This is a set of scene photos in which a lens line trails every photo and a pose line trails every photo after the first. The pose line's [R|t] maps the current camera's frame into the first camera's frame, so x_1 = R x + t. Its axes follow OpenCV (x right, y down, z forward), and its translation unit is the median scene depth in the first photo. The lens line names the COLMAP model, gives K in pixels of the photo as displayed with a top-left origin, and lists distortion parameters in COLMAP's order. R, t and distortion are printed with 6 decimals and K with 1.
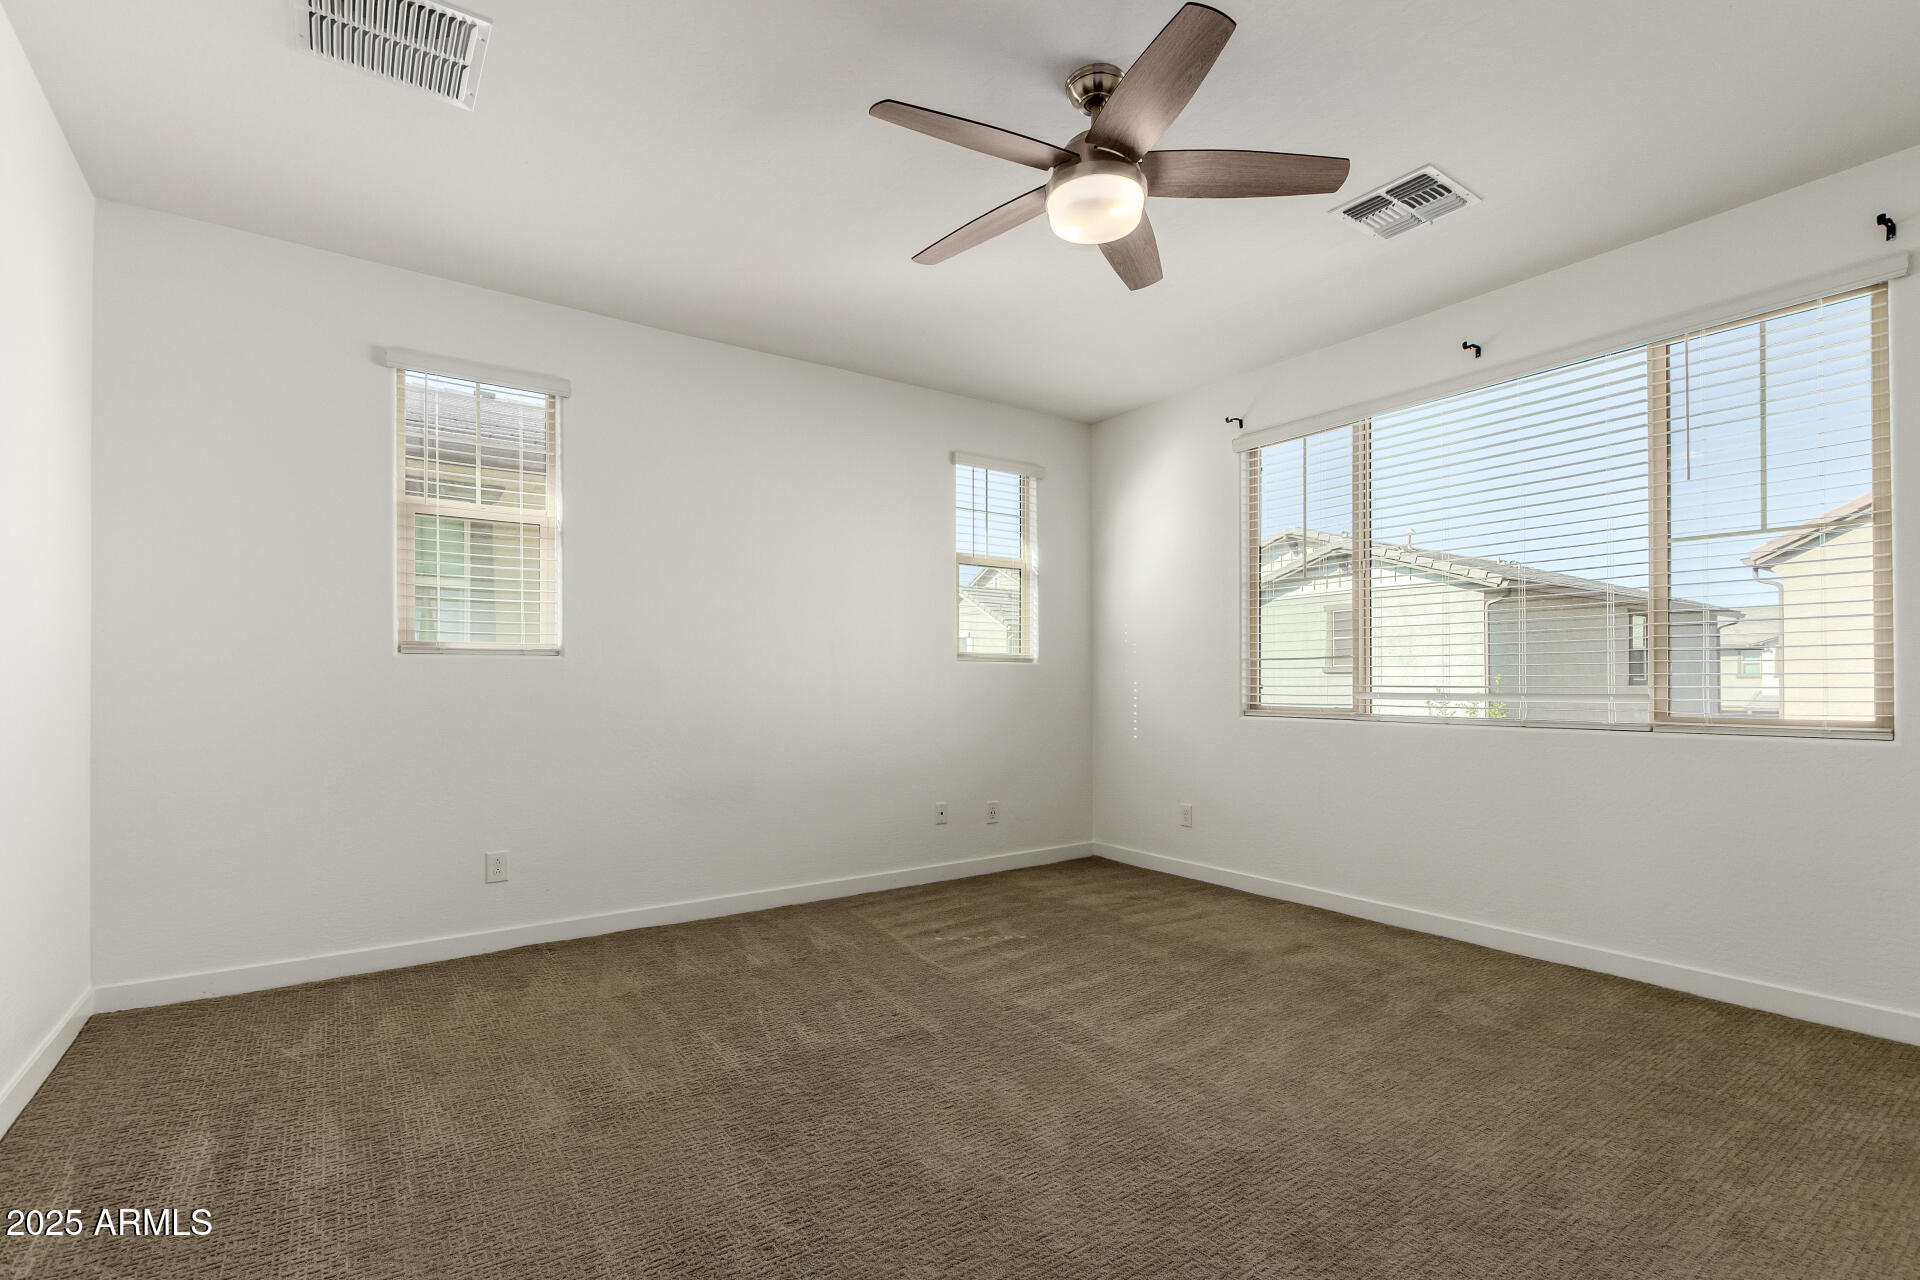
lens RADIAL K [[914.8, 0, 970.3], [0, 914.8, 663.3], [0, 0, 1]] dist [0.002373, -0.000363]
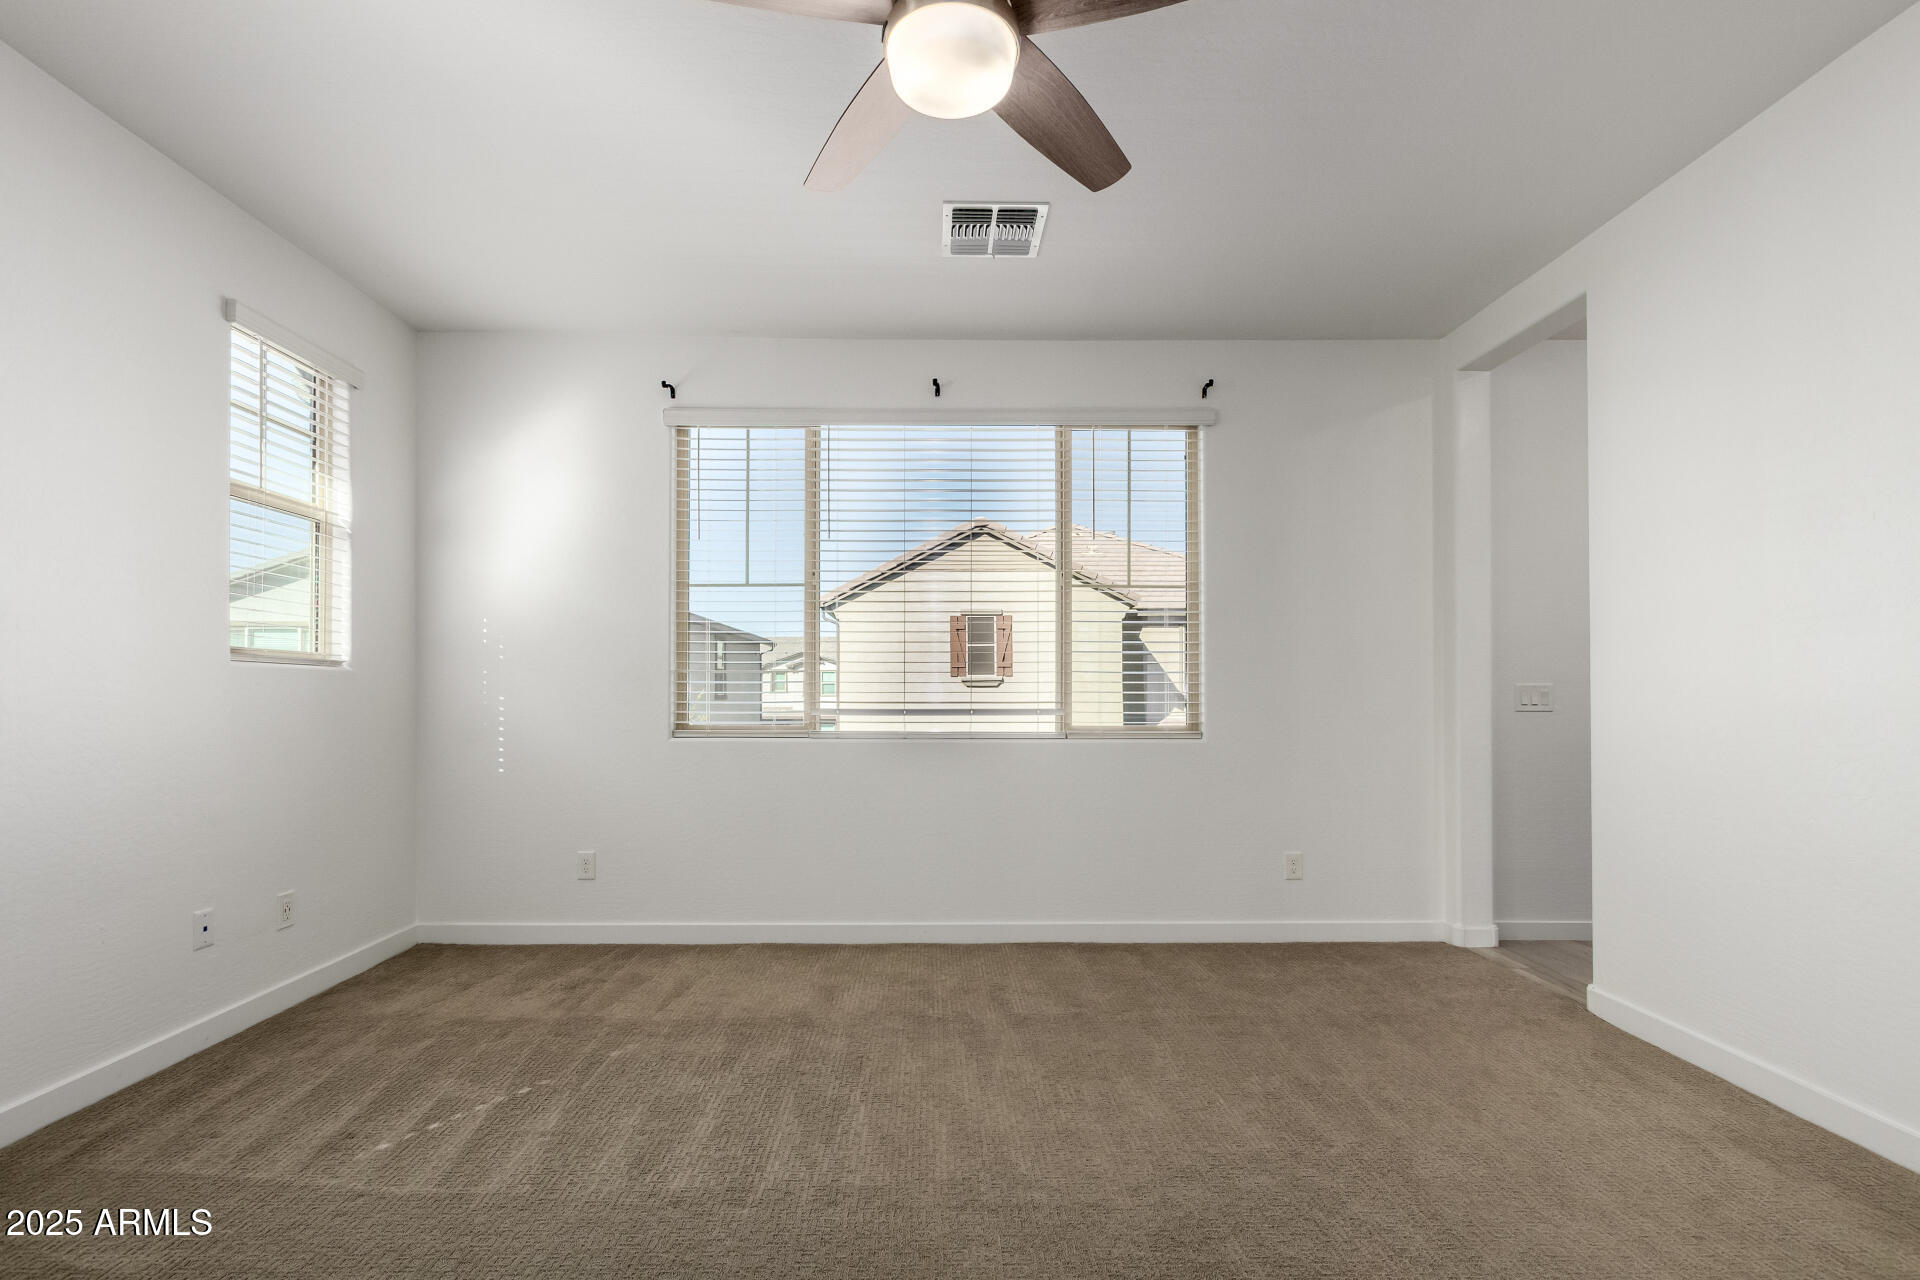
lens RADIAL K [[904.1, 0, 960.7], [0, 904.1, 680.8], [0, 0, 1]] dist [0.002851, -0.000633]
pose [[0.554099, 0.014730, 0.832320, -0.275258], [-0.020022, 0.999790, -0.004365, 0.003525], [-0.832210, -0.014246, 0.554278, 0.341948]]
